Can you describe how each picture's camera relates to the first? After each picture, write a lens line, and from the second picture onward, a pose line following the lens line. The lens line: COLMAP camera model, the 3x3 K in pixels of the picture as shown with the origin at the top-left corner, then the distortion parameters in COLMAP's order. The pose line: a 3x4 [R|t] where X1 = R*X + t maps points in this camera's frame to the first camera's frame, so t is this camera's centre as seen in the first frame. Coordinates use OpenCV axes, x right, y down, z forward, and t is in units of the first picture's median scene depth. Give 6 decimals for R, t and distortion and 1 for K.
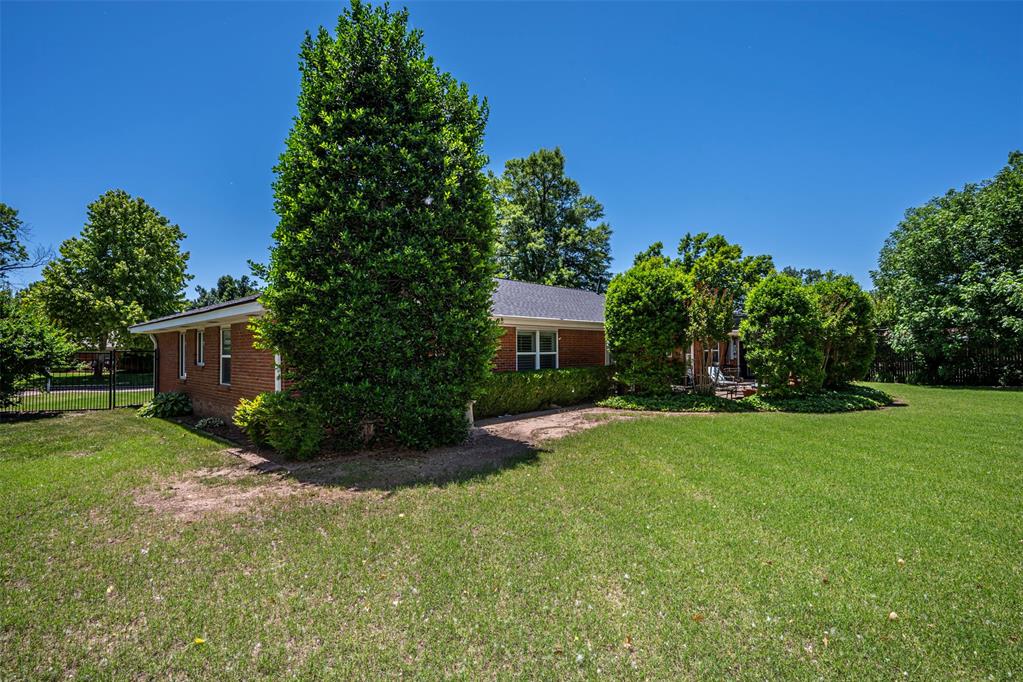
lens RADIAL K [[497.2, 0, 513.1], [0, 497.2, 343.5], [0, 0, 1]] dist [-0.000133, 0.000023]
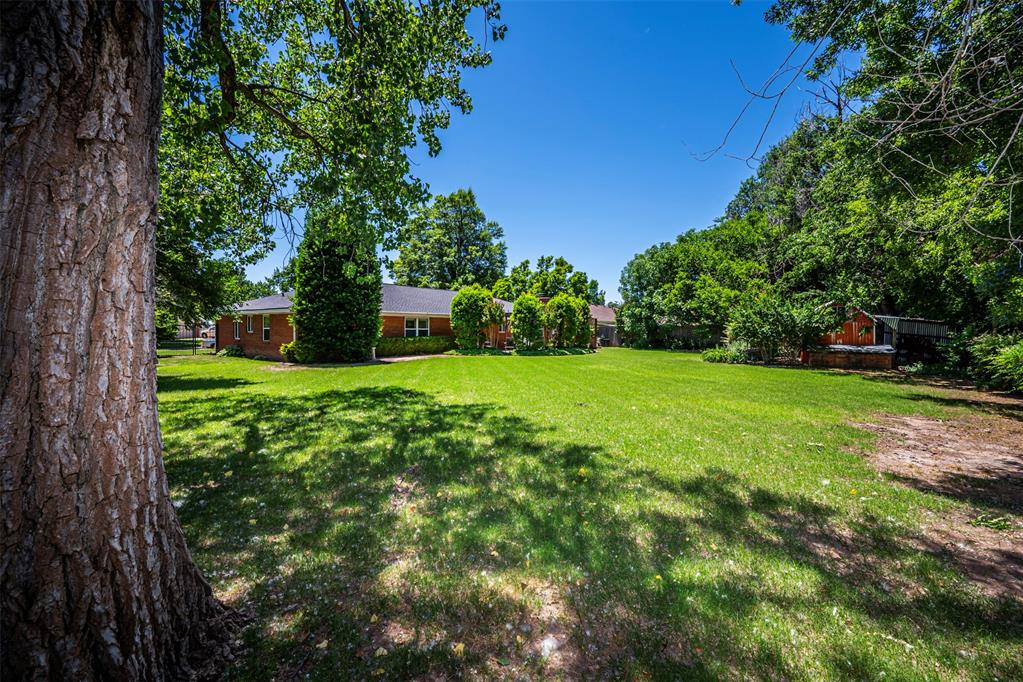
lens RADIAL K [[406.2, 0, 509.0], [0, 406.2, 339.6], [0, 0, 1]] dist [0.001020, -0.001158]
pose [[0.993143, 0.009962, 0.116477, 0.189957], [-0.015091, 0.998951, 0.043237, -0.012614], [-0.115924, -0.044698, 0.992252, -0.599461]]
